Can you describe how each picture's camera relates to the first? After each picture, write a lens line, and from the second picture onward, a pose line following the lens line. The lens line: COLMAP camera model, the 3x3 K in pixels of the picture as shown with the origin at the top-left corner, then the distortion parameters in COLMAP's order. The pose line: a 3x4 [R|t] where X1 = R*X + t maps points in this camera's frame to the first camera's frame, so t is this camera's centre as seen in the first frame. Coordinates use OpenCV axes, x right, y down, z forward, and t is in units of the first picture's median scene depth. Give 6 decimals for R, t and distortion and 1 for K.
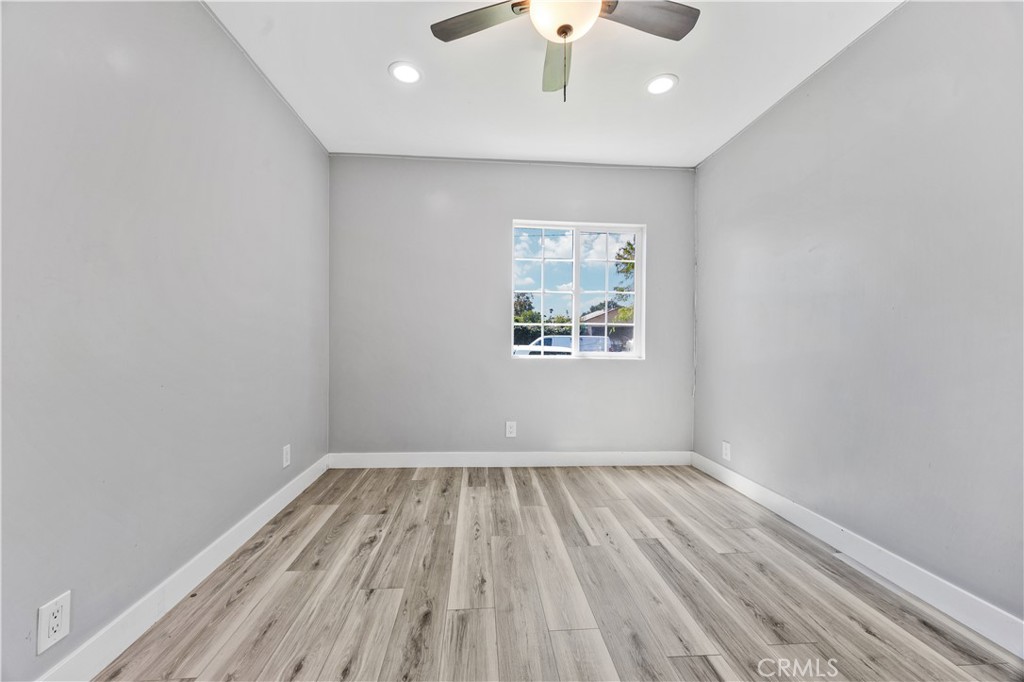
lens RADIAL K [[395.6, 0, 513.7], [0, 395.6, 339.6], [0, 0, 1]] dist [-0.001998, -0.000016]
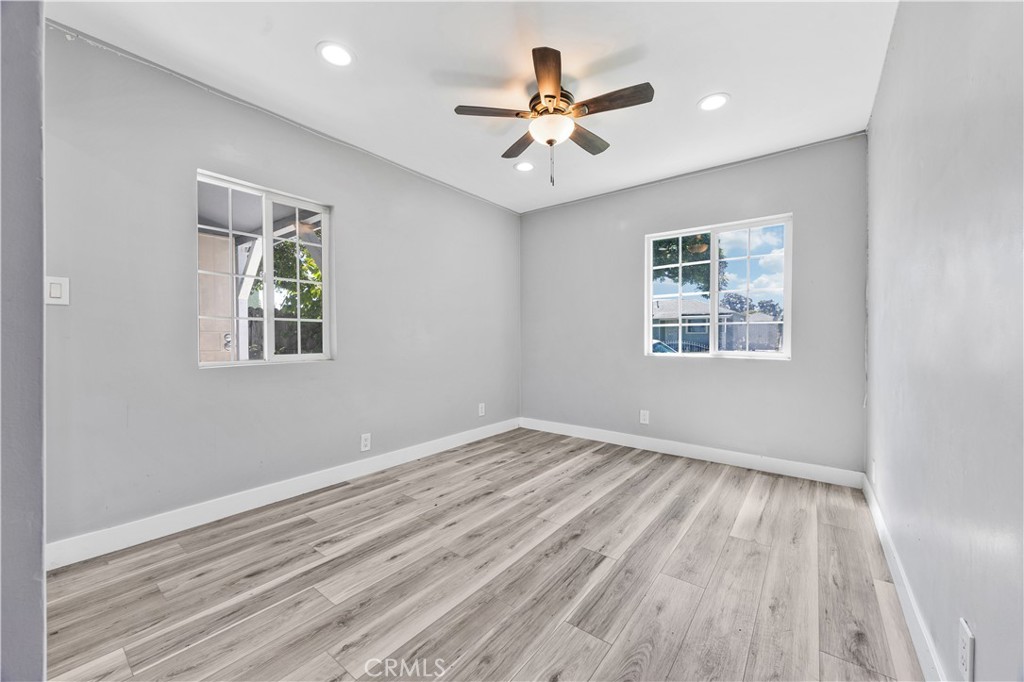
lens RADIAL K [[395.6, 0, 504.1], [0, 395.6, 338.8], [0, 0, 1]] dist [-0.001998, -0.000016]
pose [[0.734671, -0.007367, -0.678384, 0.700884], [0.002733, 0.999965, -0.007899, 0.009065], [0.678418, 0.003949, 0.734665, -0.185153]]
